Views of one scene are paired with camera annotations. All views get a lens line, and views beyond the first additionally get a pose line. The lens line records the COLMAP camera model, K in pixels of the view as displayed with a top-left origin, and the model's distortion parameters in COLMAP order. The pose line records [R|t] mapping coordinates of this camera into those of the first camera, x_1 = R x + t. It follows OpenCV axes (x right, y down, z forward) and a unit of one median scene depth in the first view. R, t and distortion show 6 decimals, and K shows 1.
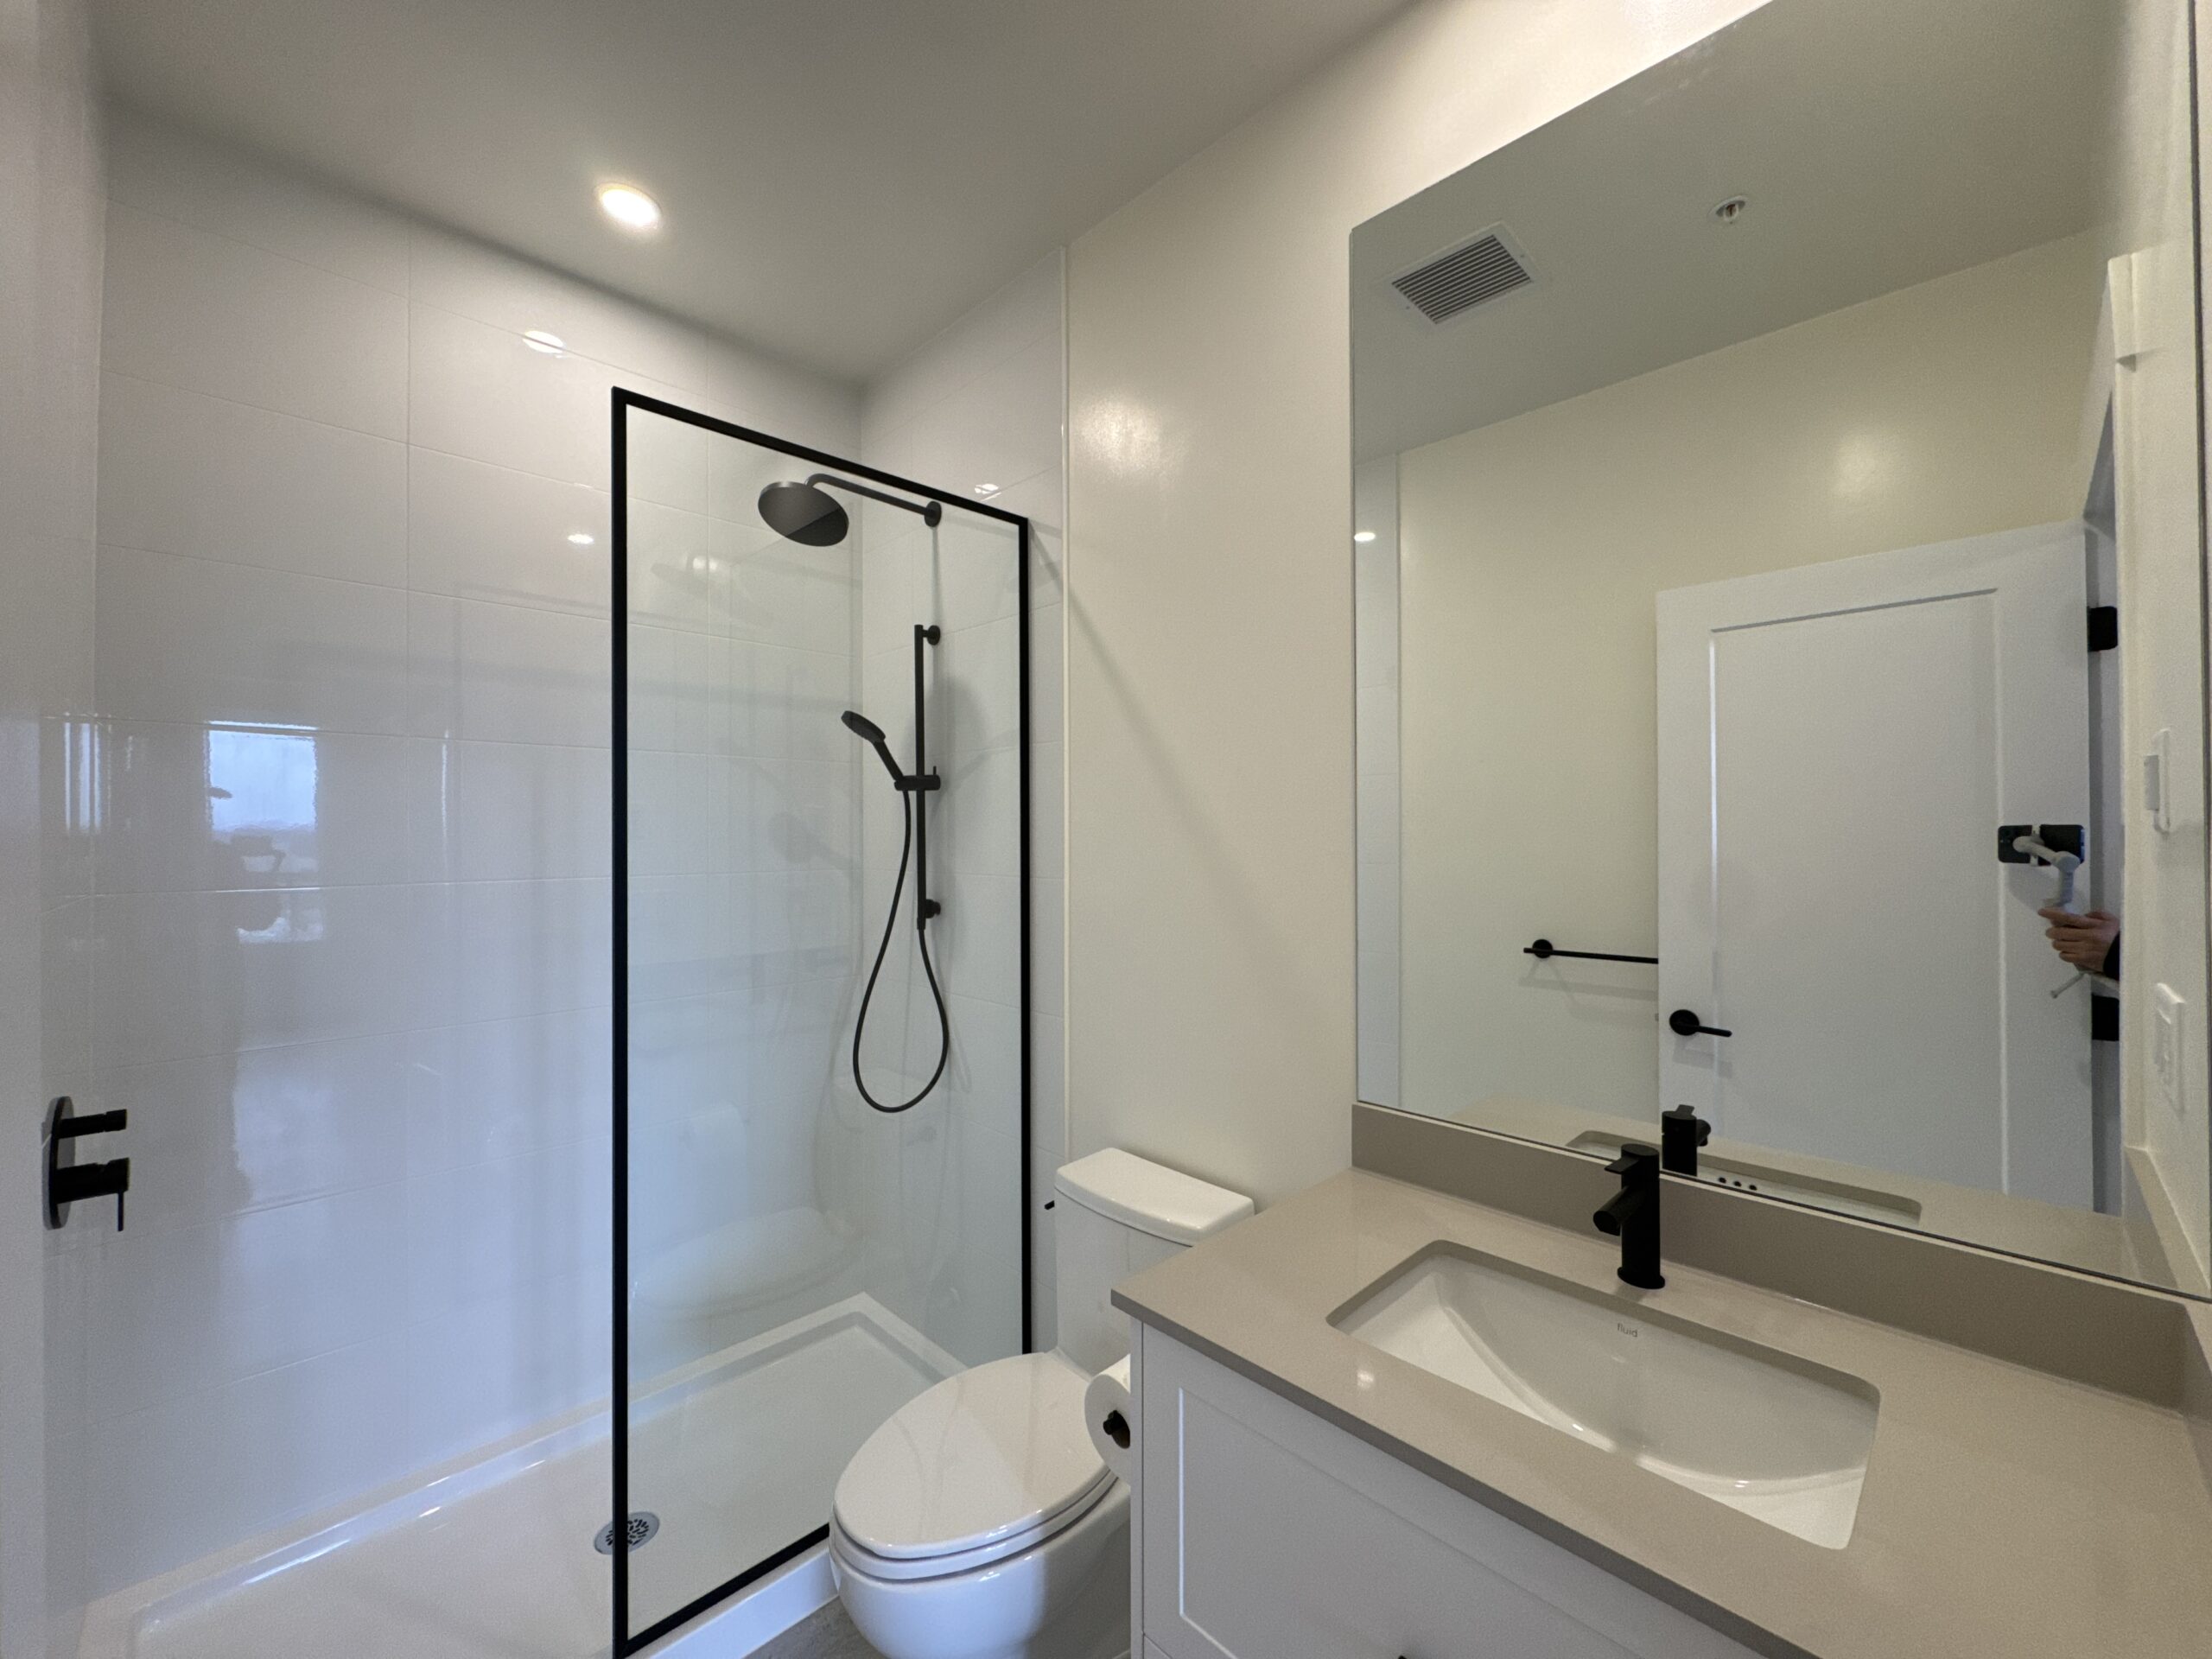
lens RADIAL K [[887.0, 0, 1103.1], [0, 887.0, 835.4], [0, 0, 1]] dist [-0.002462, -0.001087]
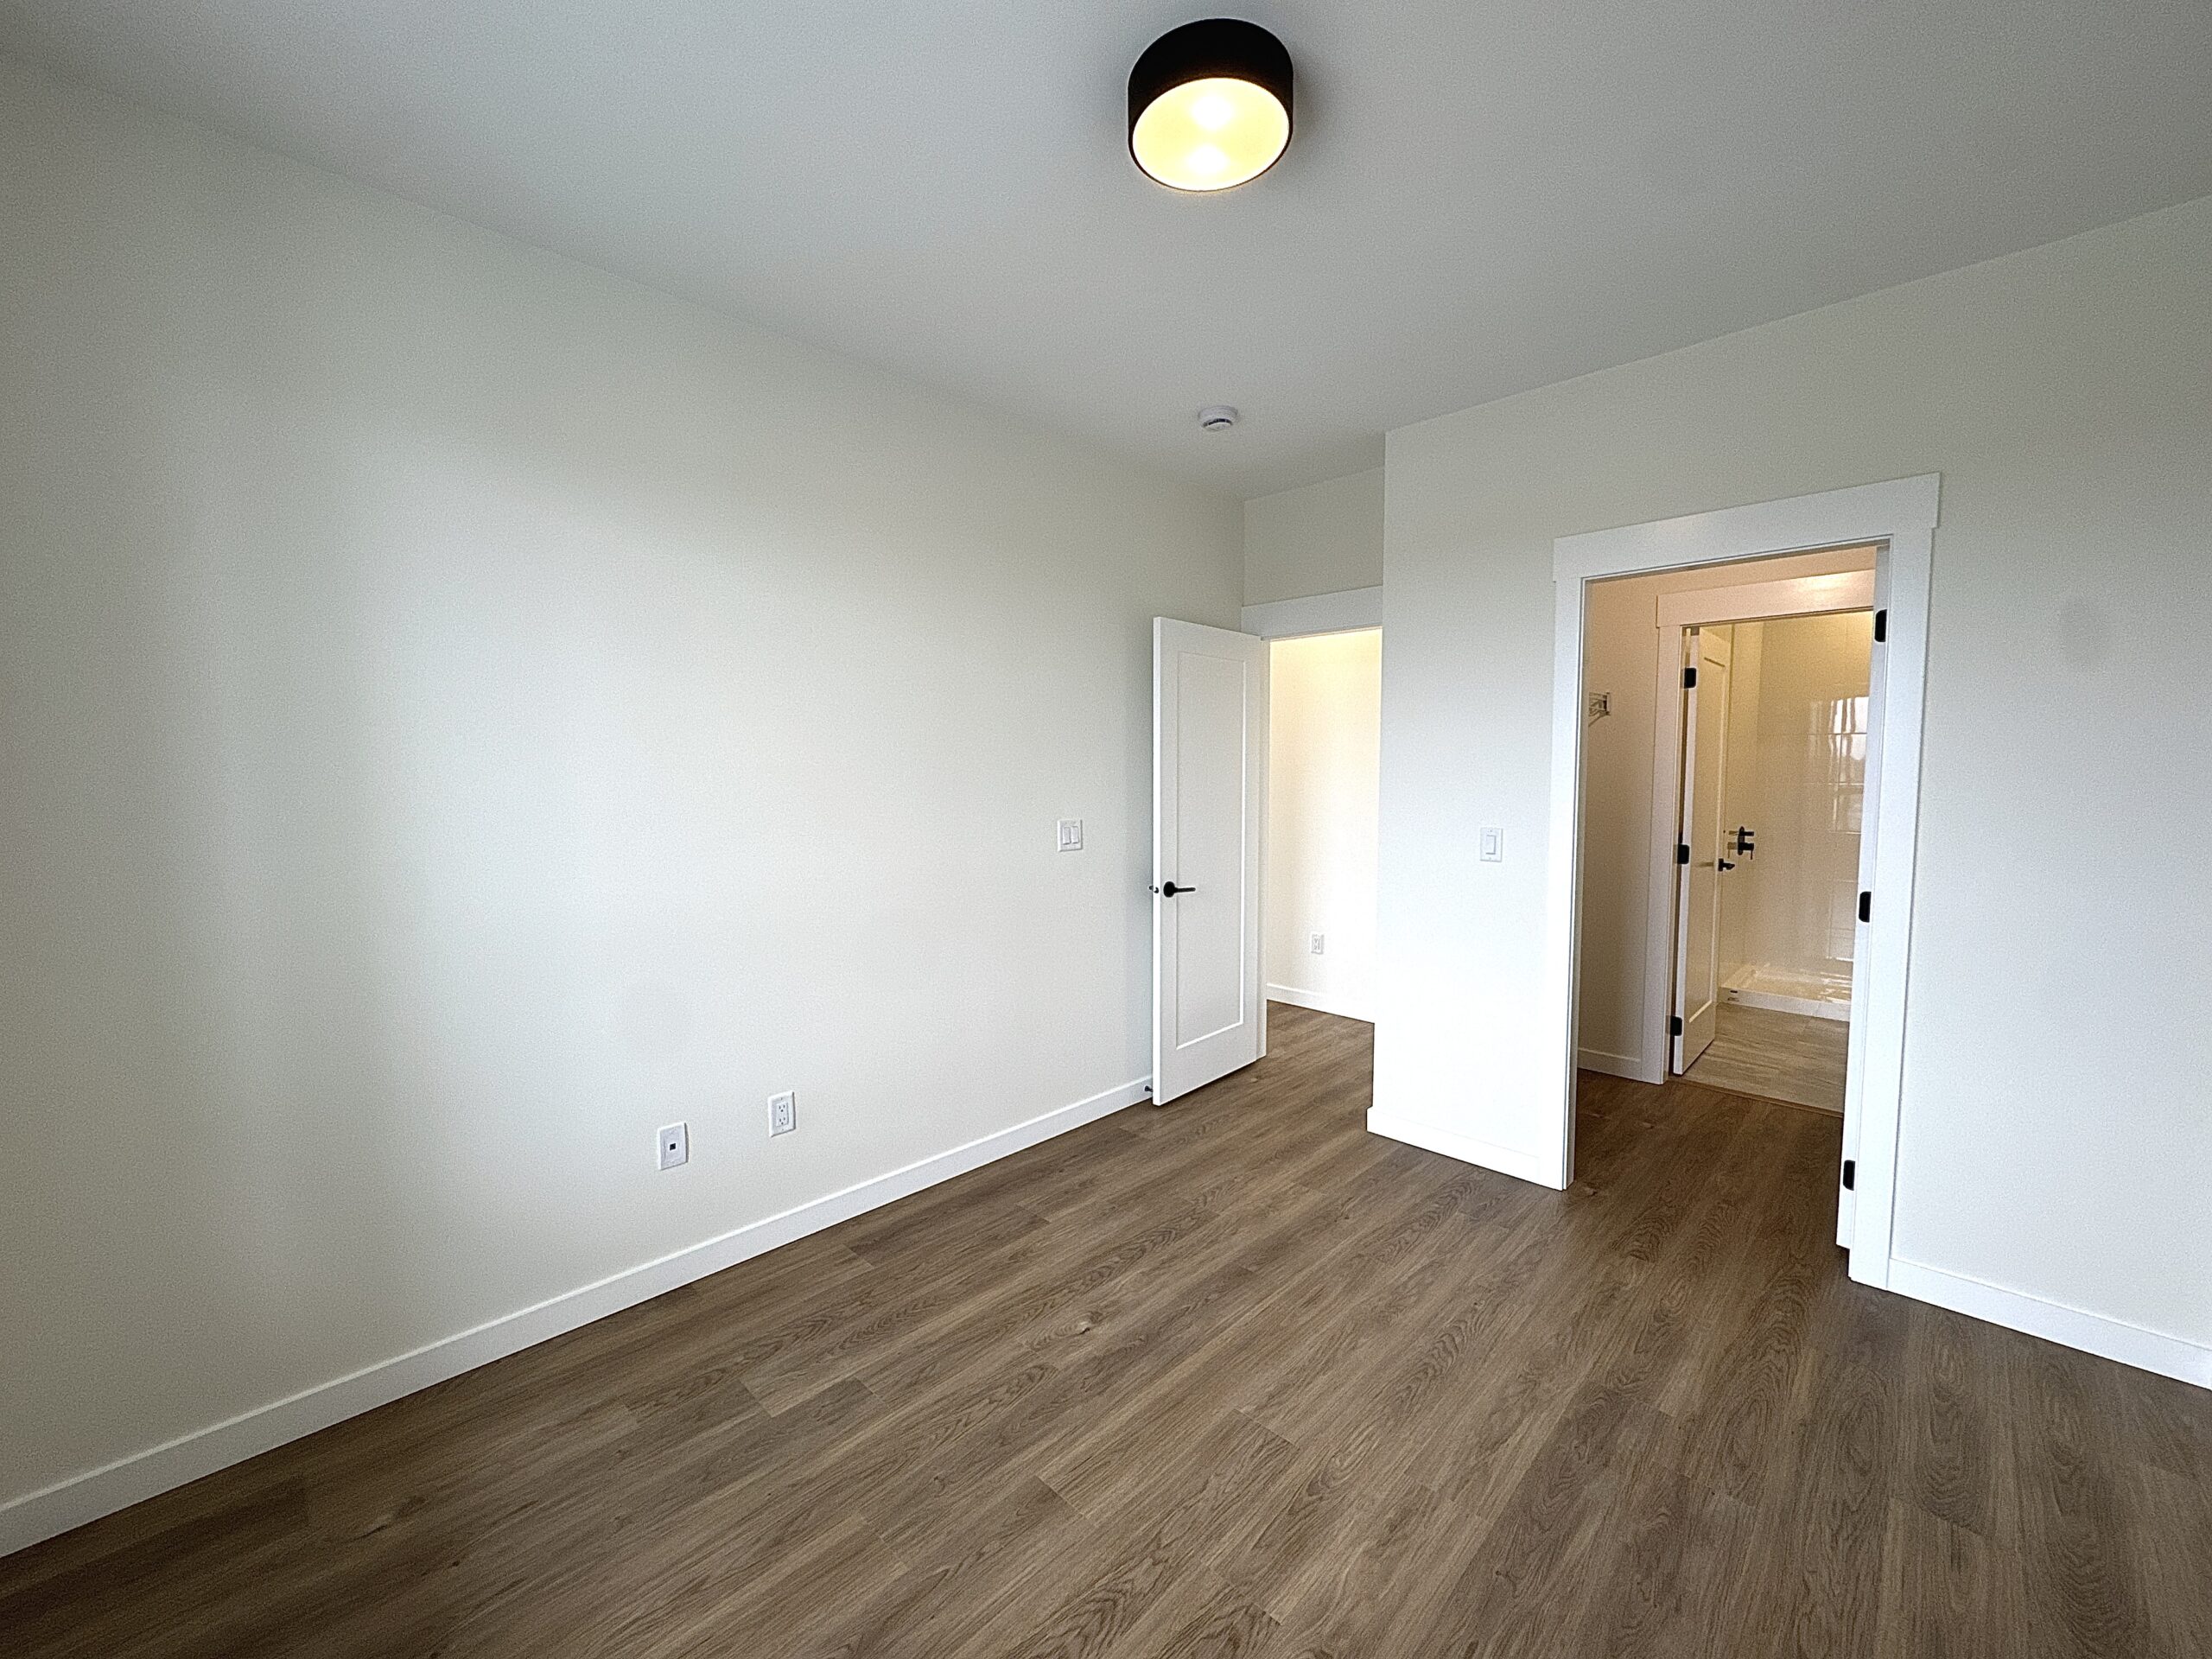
lens RADIAL K [[887.0, 0, 1104.2], [0, 887.0, 827.9], [0, 0, 1]] dist [-0.002462, -0.001087]
pose [[0.035385, 0.060471, -0.997543, 2.981413], [0.012689, 0.998060, 0.060952, 0.001554], [0.999293, -0.014815, 0.034549, -2.229480]]
